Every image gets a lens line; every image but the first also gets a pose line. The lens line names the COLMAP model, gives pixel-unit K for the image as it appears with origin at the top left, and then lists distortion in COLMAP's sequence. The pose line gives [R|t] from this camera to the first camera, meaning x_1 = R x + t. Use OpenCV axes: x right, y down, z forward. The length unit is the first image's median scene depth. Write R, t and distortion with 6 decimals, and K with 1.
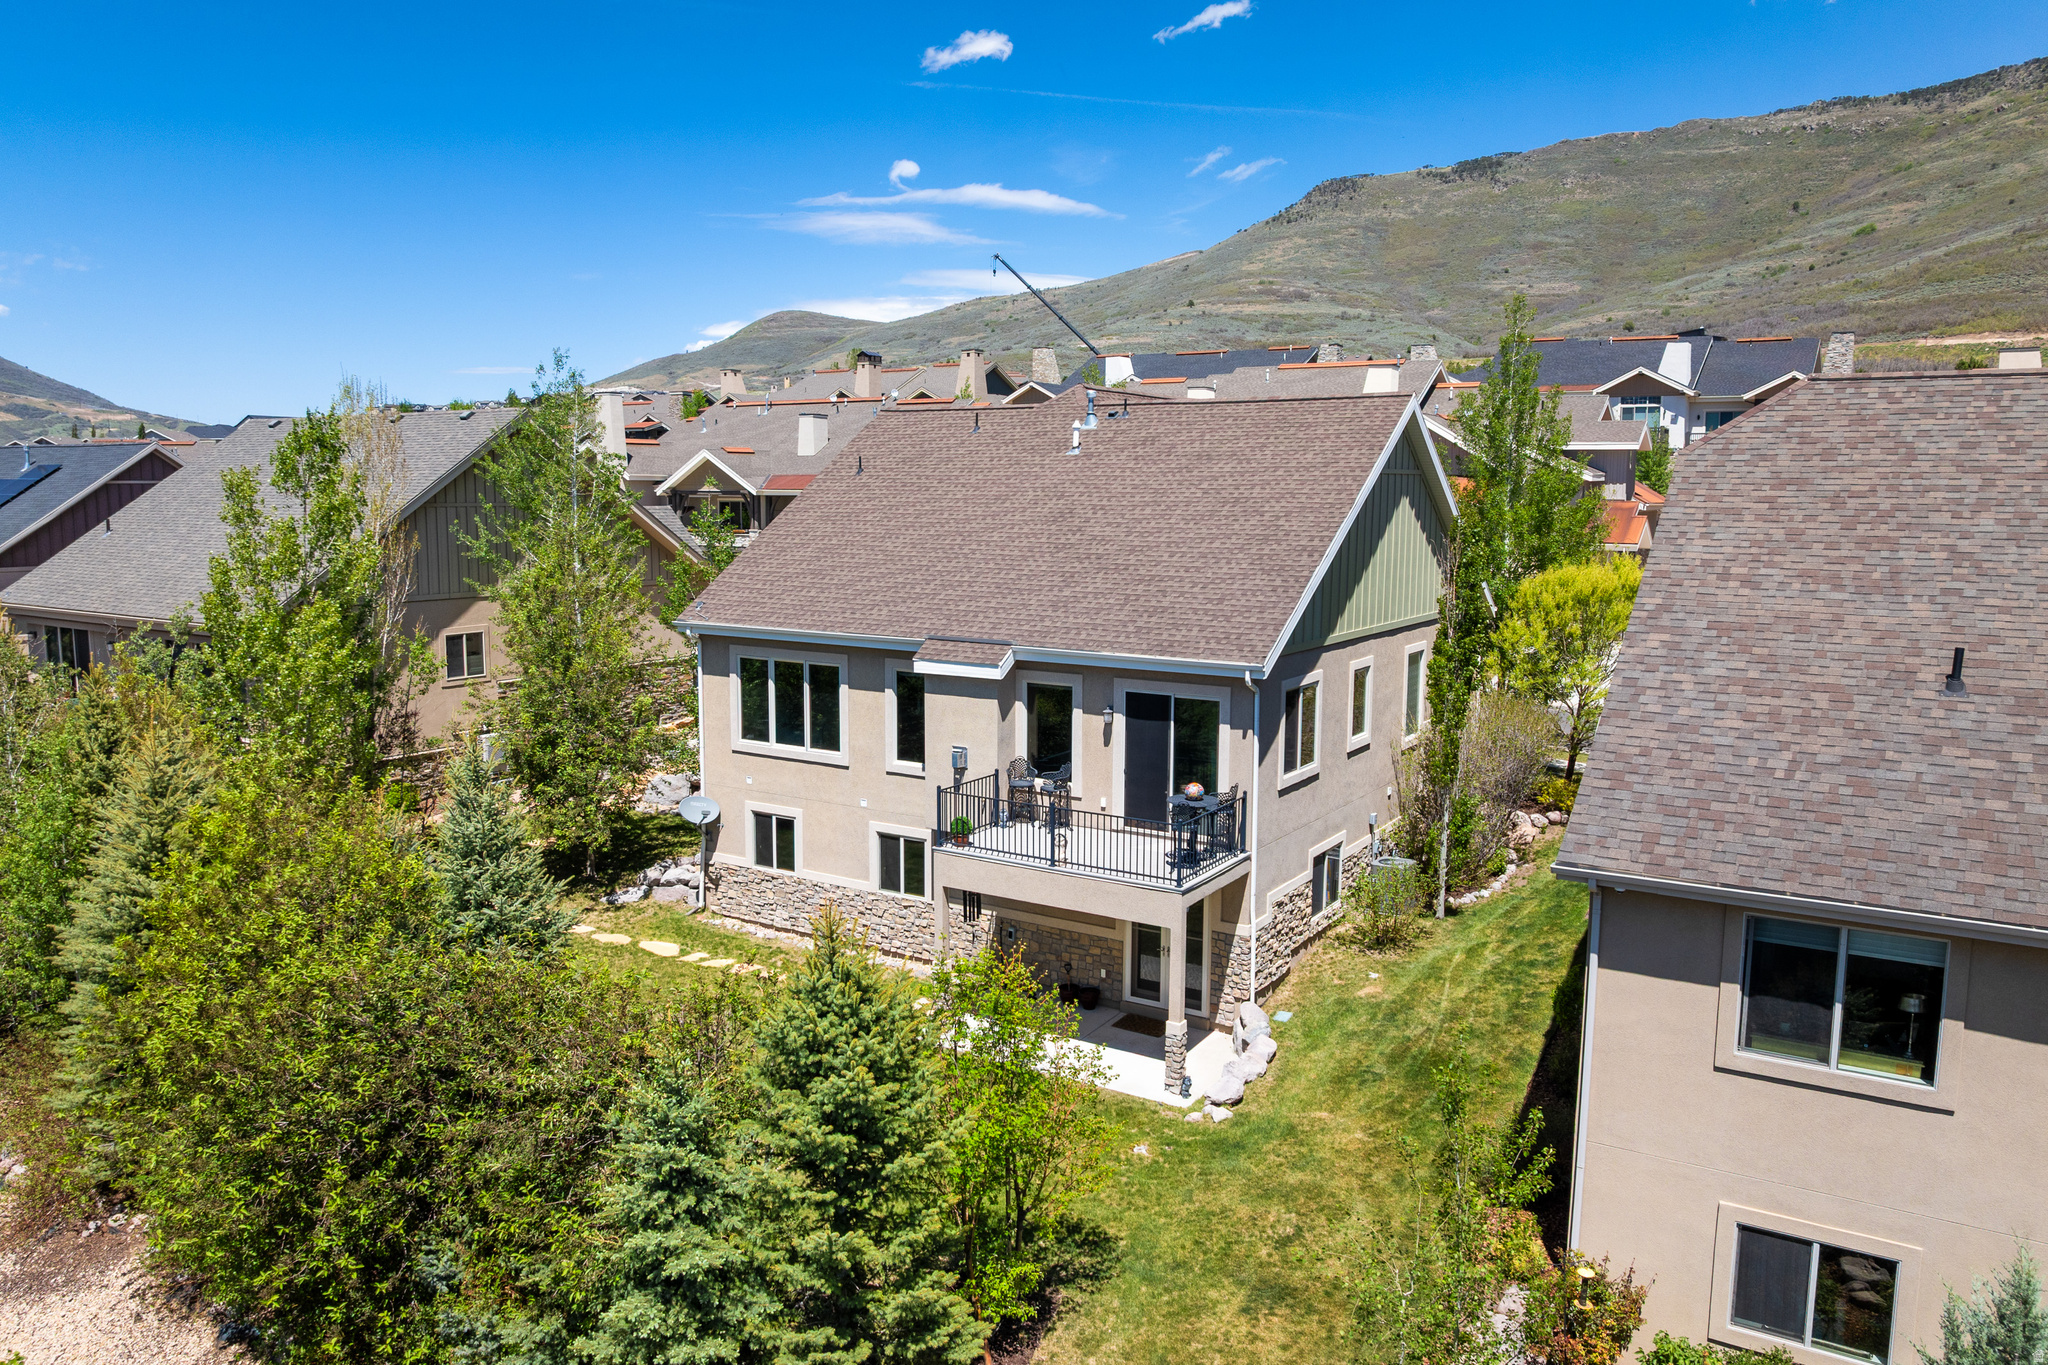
lens RADIAL K [[1458.5, 0, 1031.1], [0, 1458.5, 652.5], [0, 0, 1]] dist [-0.069389, 0.041916]
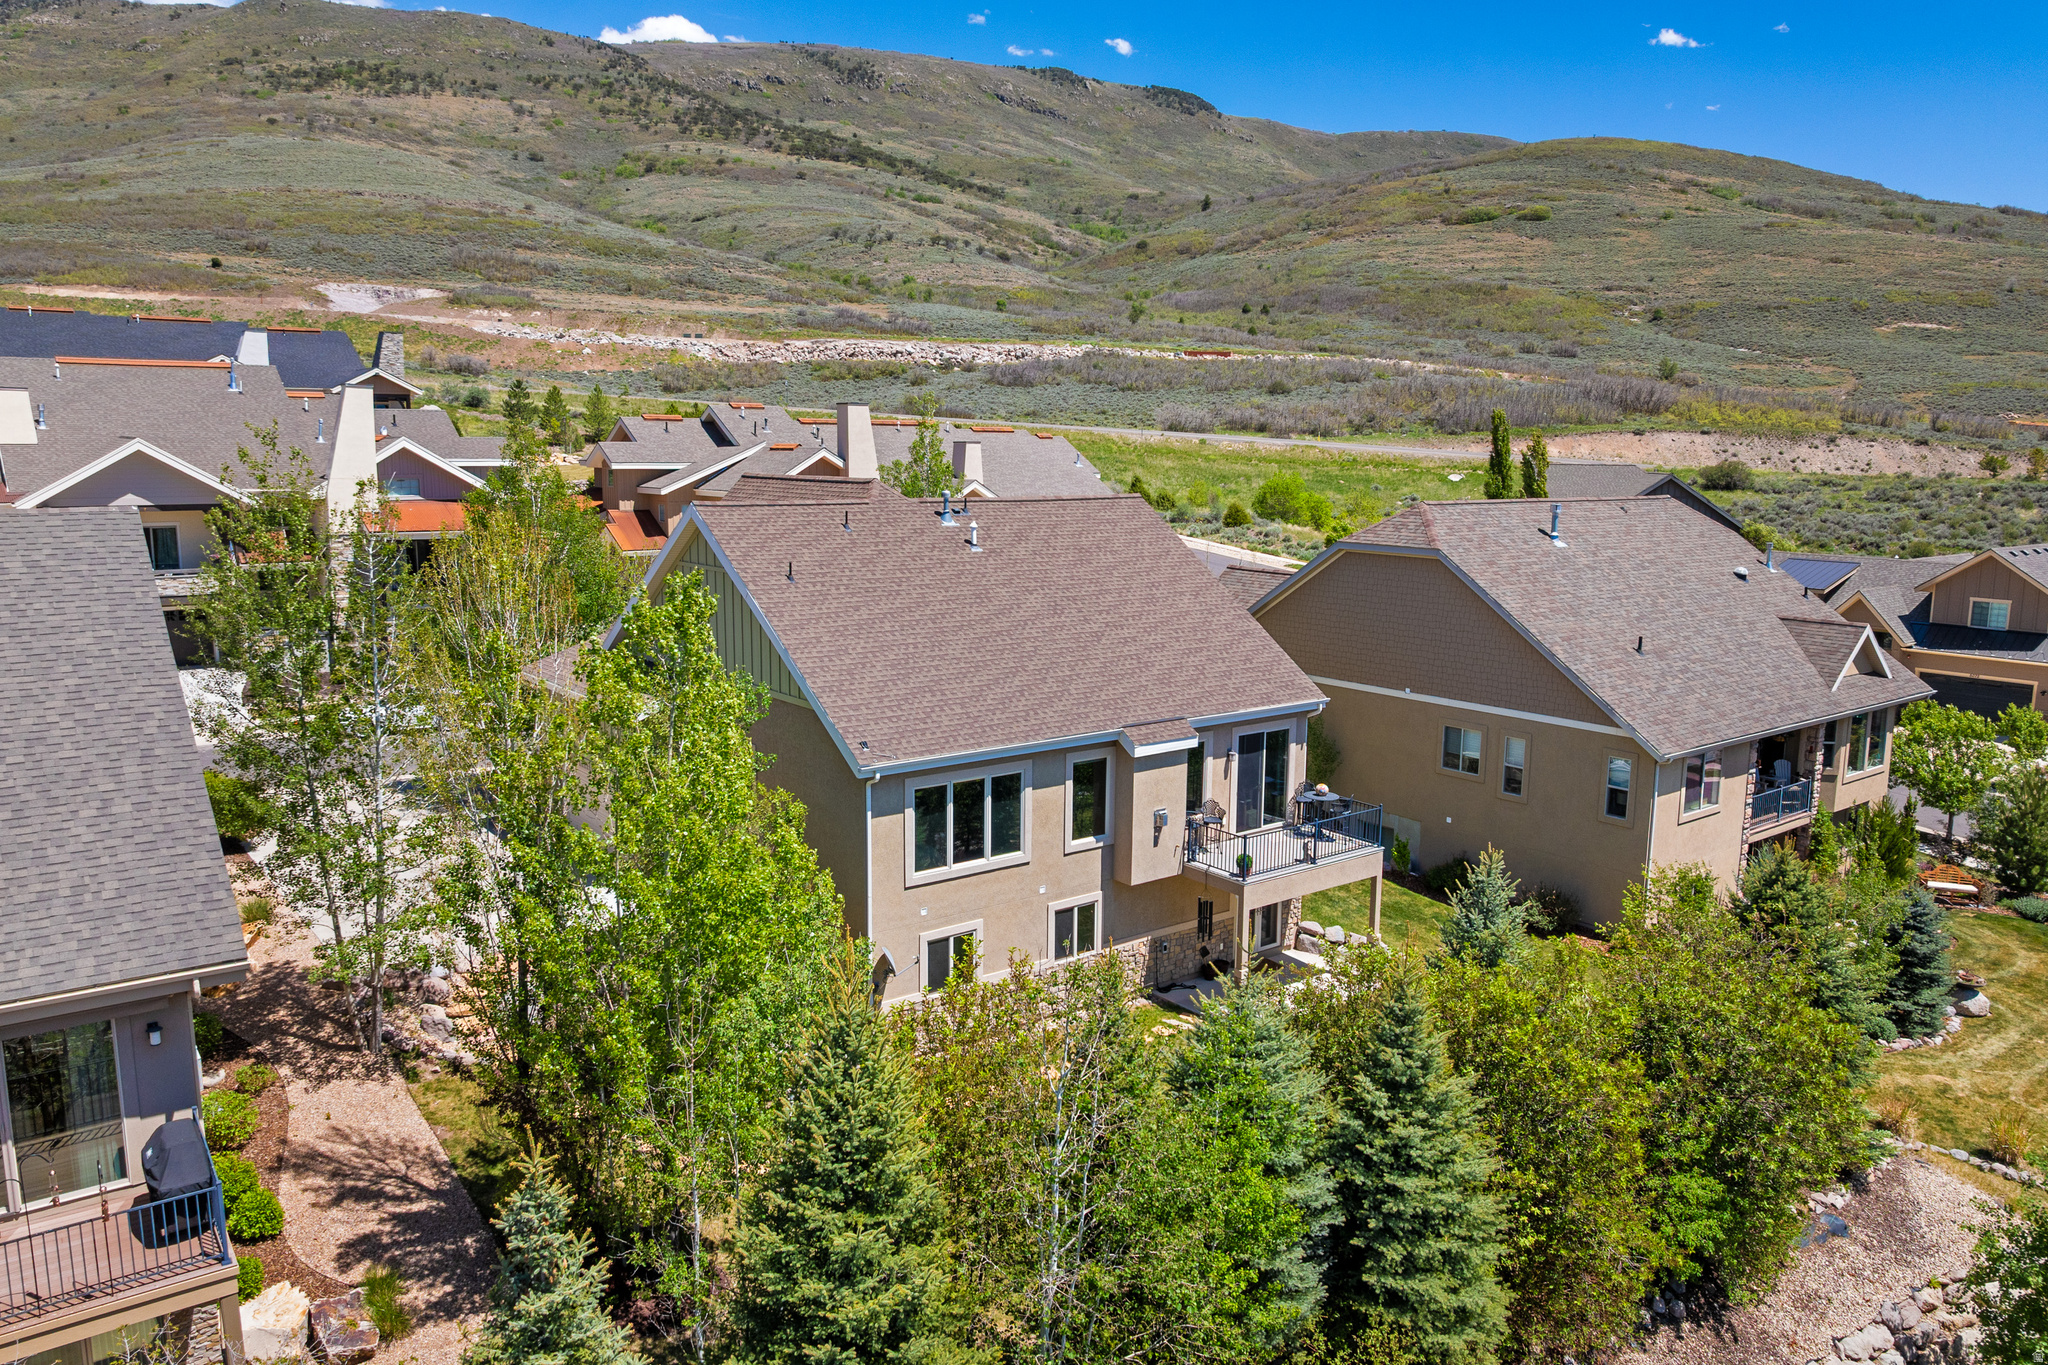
lens RADIAL K [[1440.6, 0, 1034.5], [0, 1440.6, 675.4], [0, 0, 1]] dist [-0.053641, 0.021343]
pose [[0.346490, -0.148517, 0.926222, -1.073344], [0.090129, 0.988090, 0.124721, -0.187594], [-0.933714, 0.040265, 0.355749, 0.602861]]
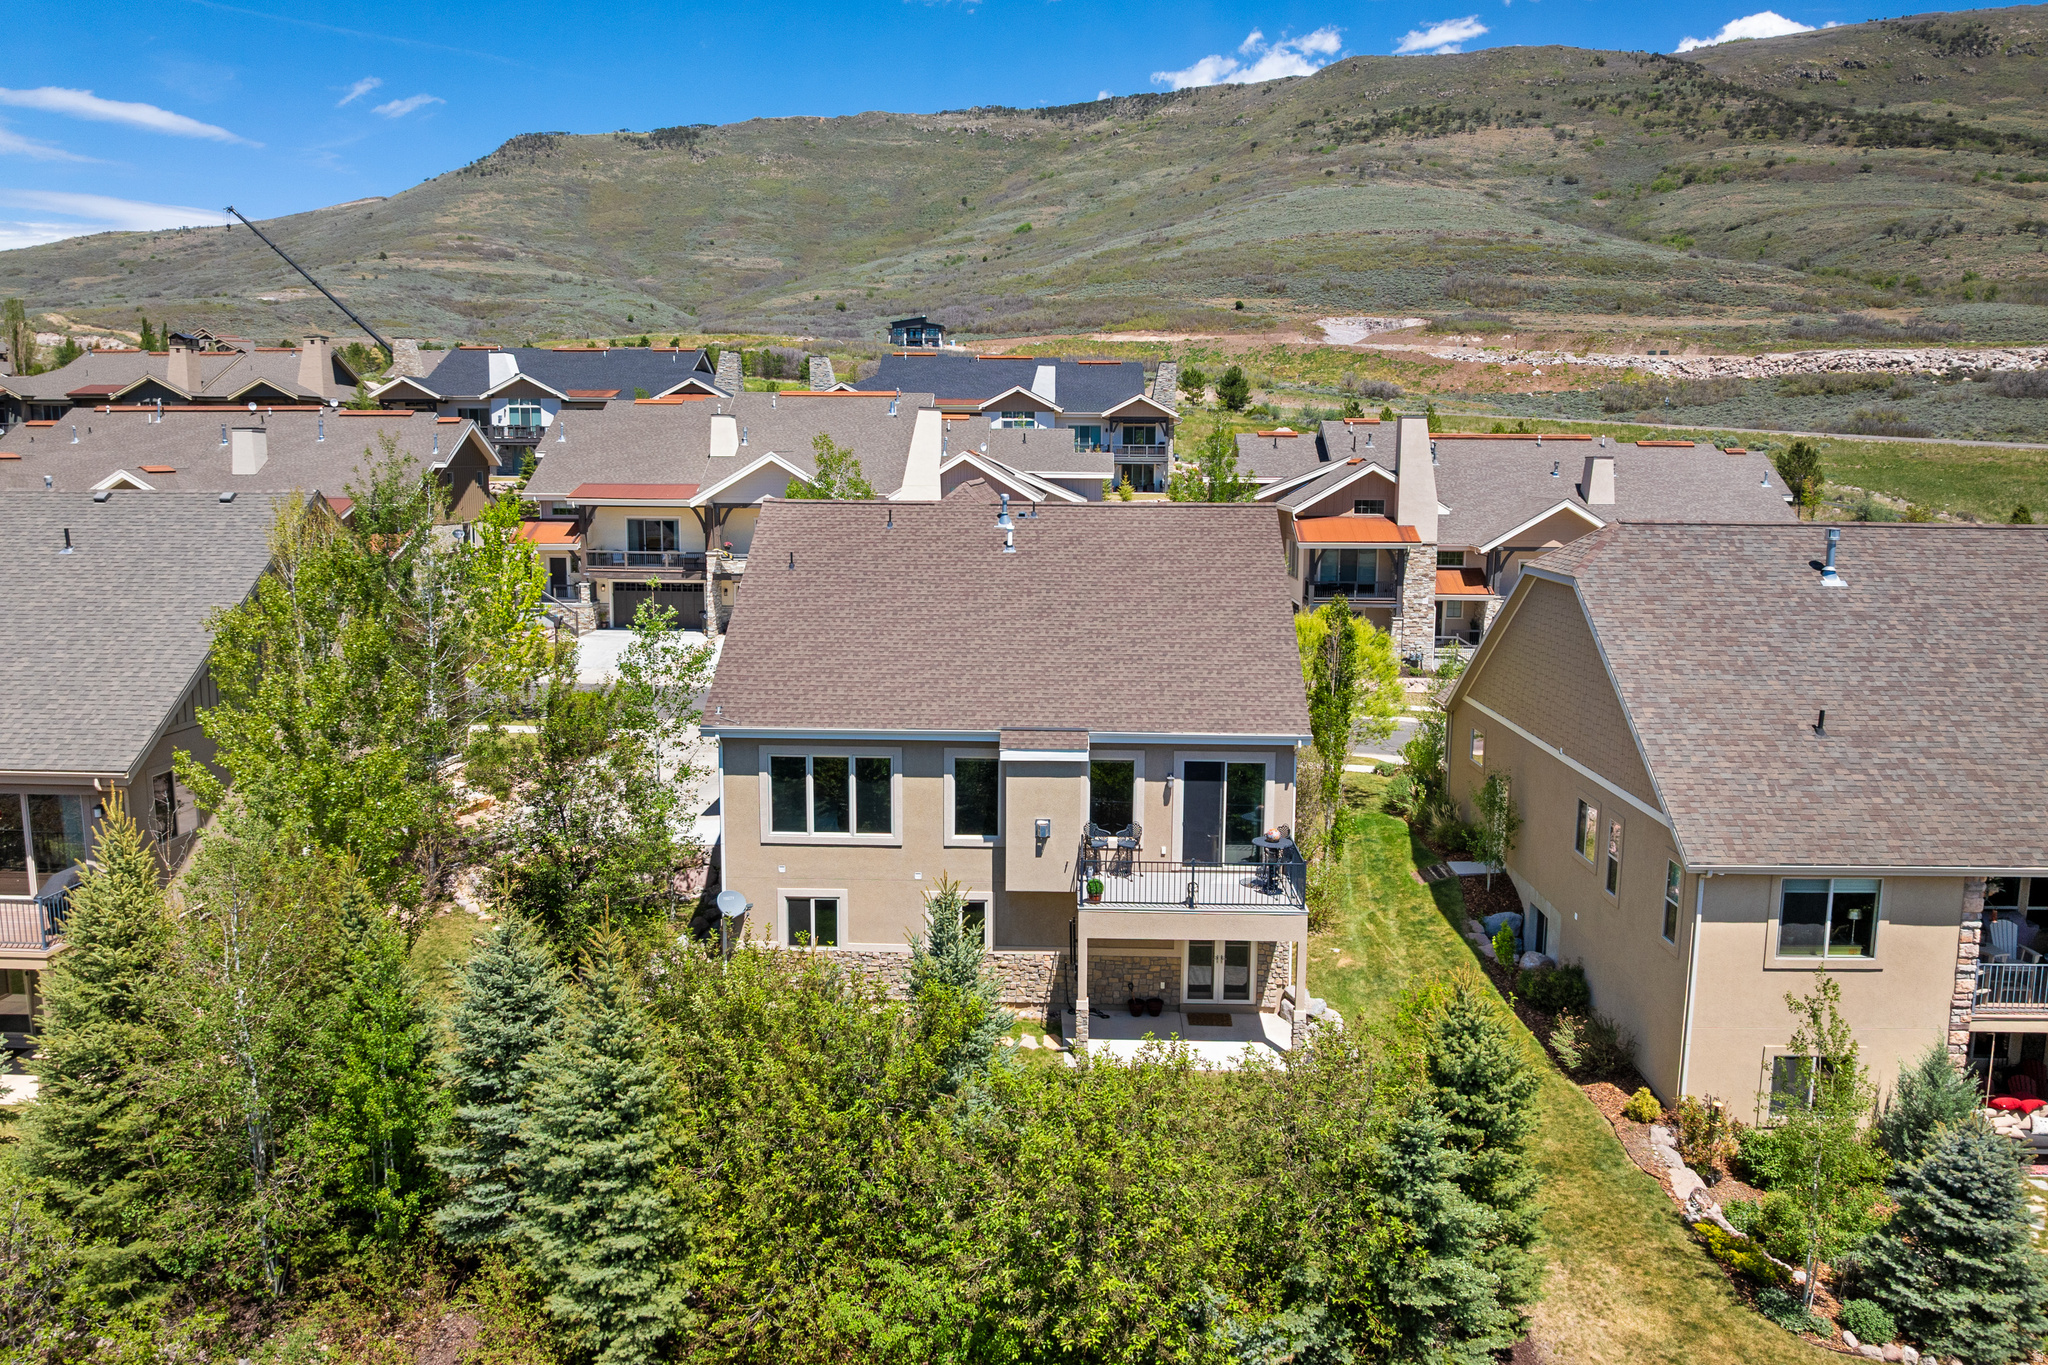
lens RADIAL K [[1458.5, 0, 1031.1], [0, 1458.5, 652.5], [0, 0, 1]] dist [-0.069389, 0.041916]
pose [[0.856331, -0.067507, 0.511997, -0.594183], [0.053823, 0.997687, 0.041524, -0.109358], [-0.513615, -0.008001, 0.857983, -0.010477]]
